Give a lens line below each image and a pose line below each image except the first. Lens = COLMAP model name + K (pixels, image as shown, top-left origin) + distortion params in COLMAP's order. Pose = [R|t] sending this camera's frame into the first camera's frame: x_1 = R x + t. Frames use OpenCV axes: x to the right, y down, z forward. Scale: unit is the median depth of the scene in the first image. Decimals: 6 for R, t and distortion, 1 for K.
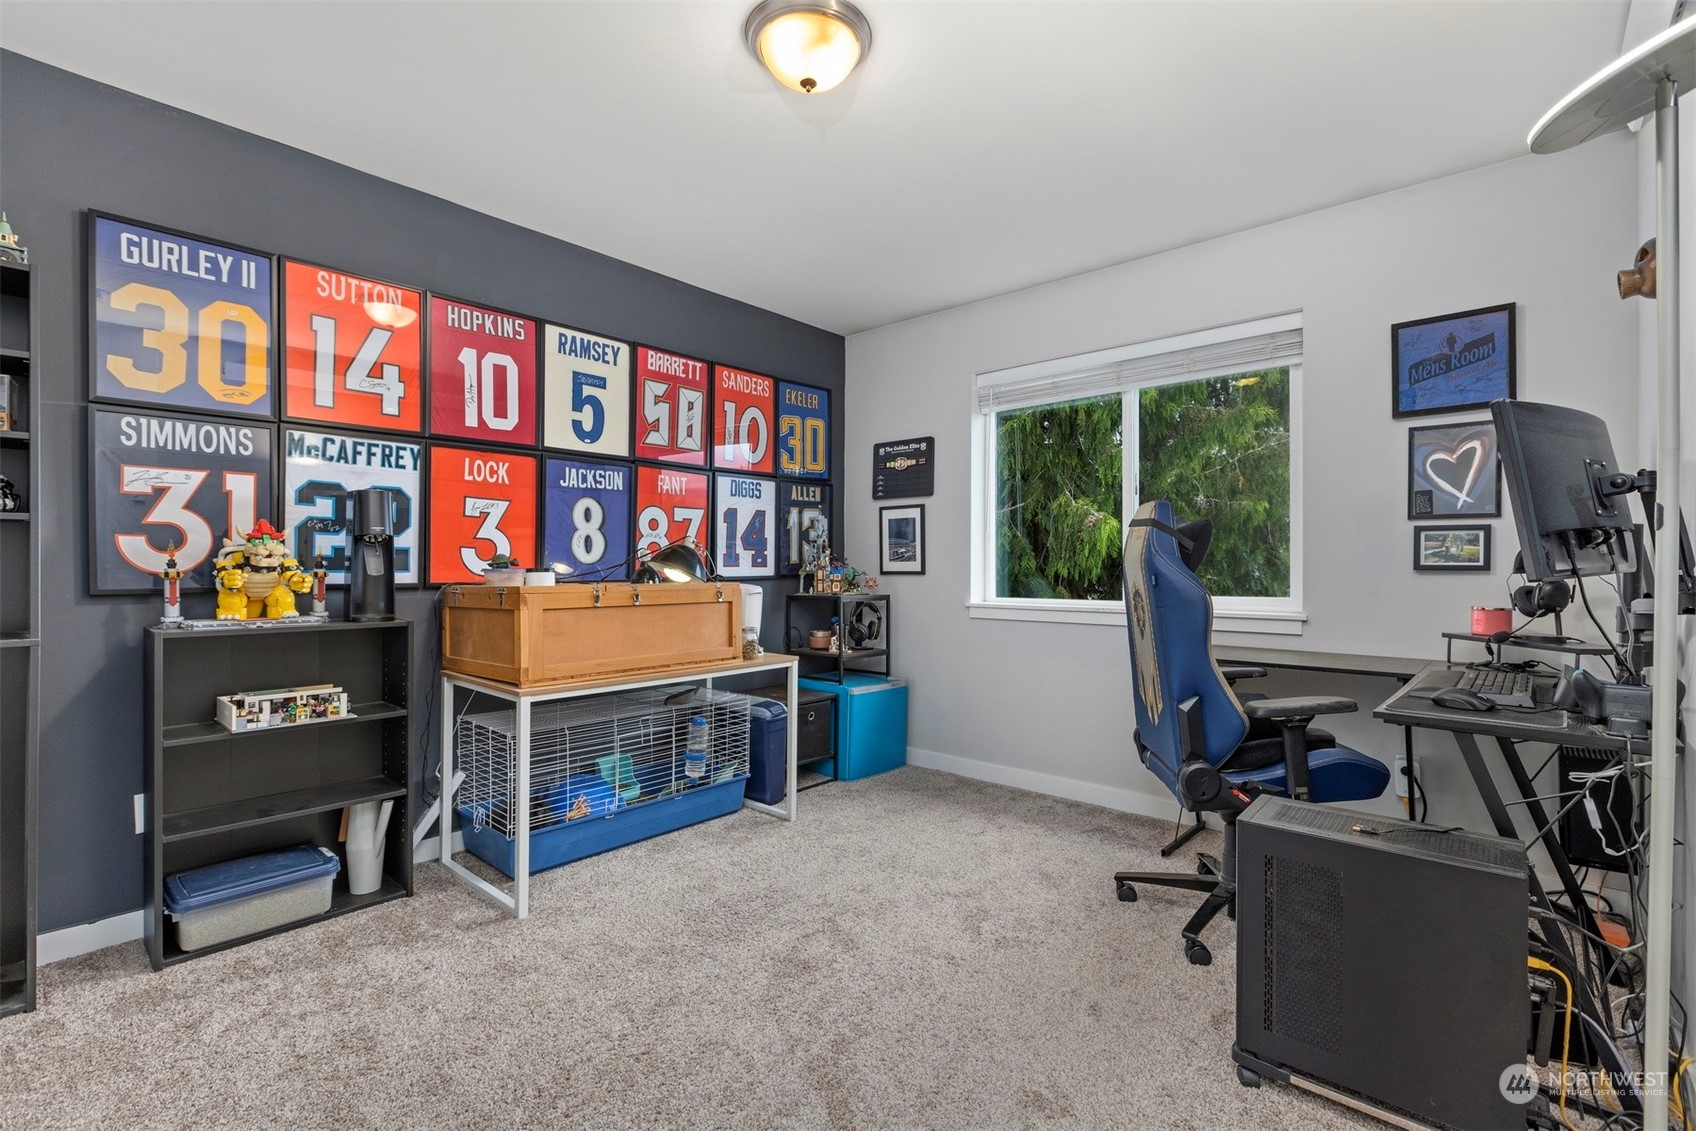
lens RADIAL K [[749.9, 0, 844.0], [0, 749.9, 561.9], [0, 0, 1]] dist [-0.000869, -0.000294]
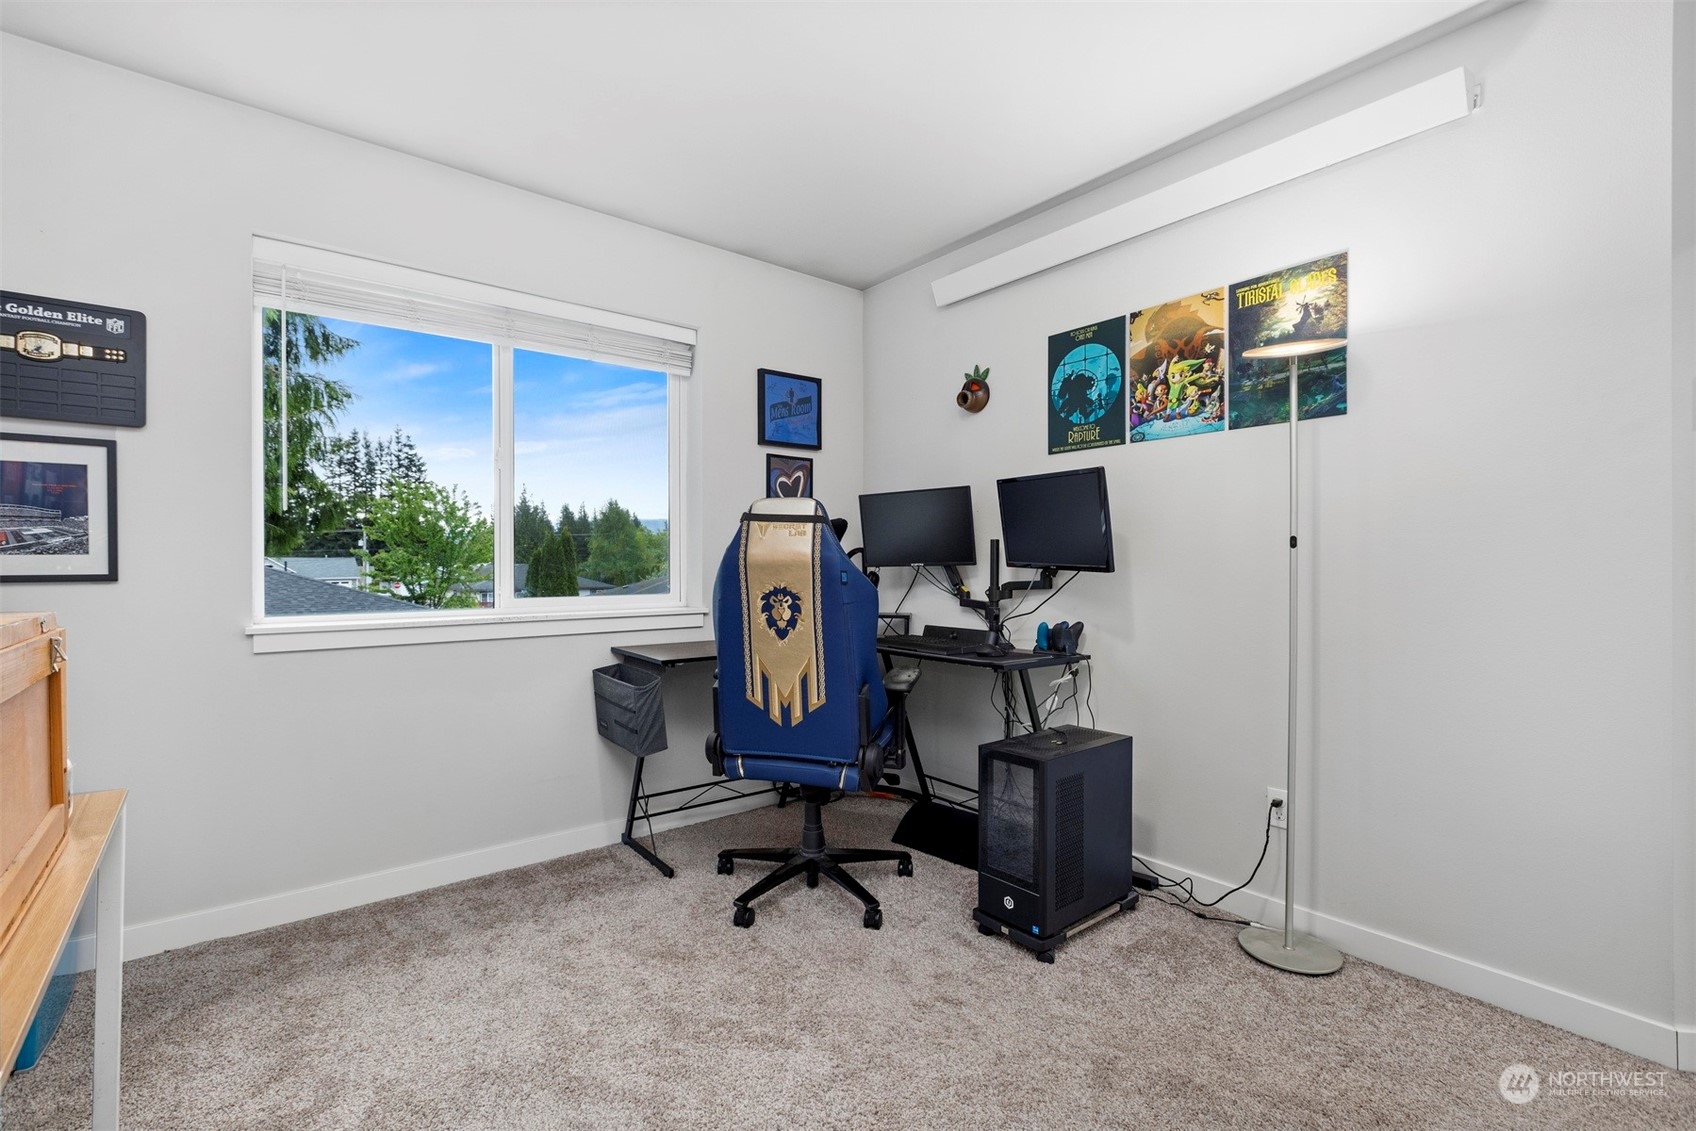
lens RADIAL K [[749.9, 0, 844.0], [0, 749.9, 561.9], [0, 0, 1]] dist [-0.000869, -0.000294]
pose [[0.166029, 0.001892, 0.986119, -0.384376], [-0.004457, 0.999989, -0.001168, 0.003096], [-0.986111, -0.004201, 0.166036, 0.542908]]
